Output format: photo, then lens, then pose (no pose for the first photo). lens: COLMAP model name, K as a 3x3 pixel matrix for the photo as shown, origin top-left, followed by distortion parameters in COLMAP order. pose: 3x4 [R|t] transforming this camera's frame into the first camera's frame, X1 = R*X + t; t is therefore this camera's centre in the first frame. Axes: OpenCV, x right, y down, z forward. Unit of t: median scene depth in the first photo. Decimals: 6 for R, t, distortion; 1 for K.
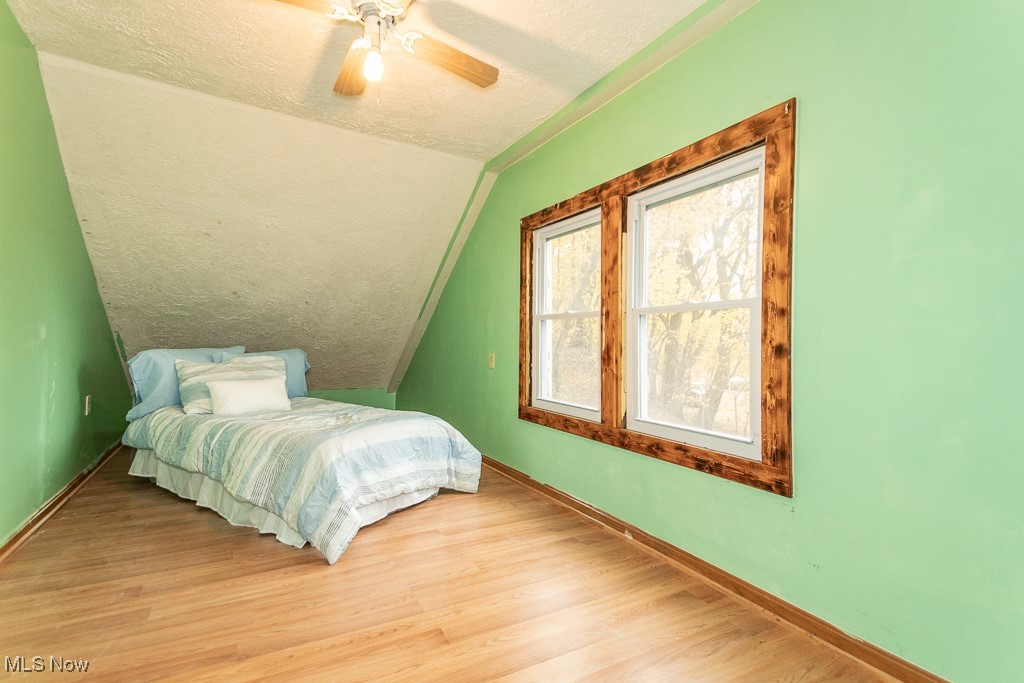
lens RADIAL K [[479.8, 0, 509.8], [0, 479.8, 345.8], [0, 0, 1]] dist [0.028295, -0.004474]
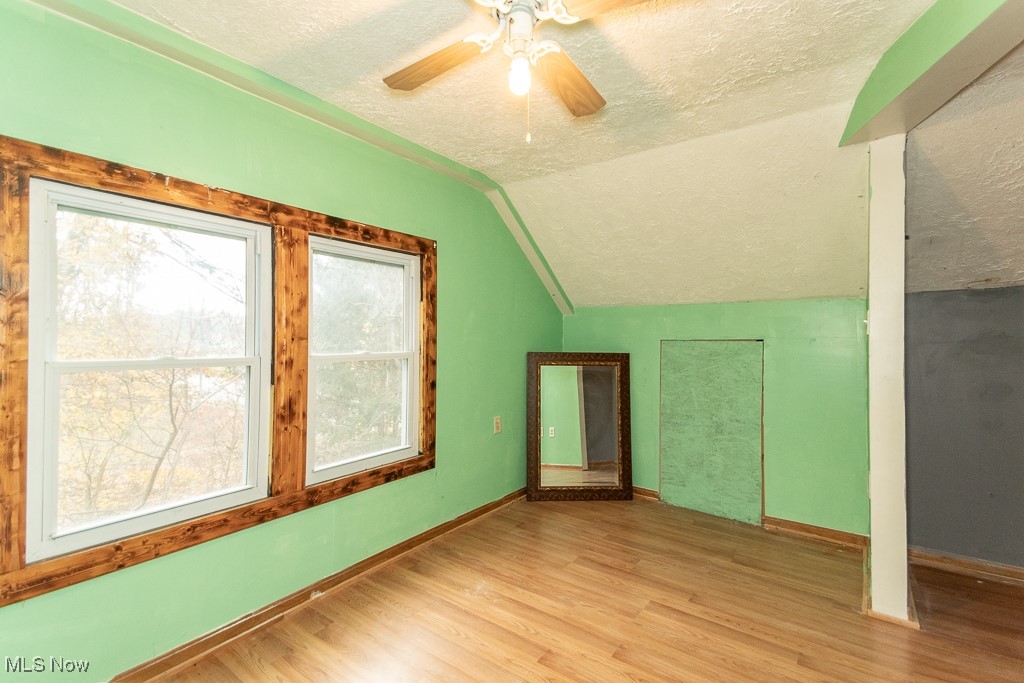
lens RADIAL K [[483.2, 0, 511.1], [0, 483.2, 335.3], [0, 0, 1]] dist [0.003924, 0.000253]
pose [[-0.460065, -0.015730, 0.887746, -0.811806], [-0.009348, 0.999873, 0.012872, -0.142515], [-0.887836, -0.002377, -0.460154, 1.154626]]
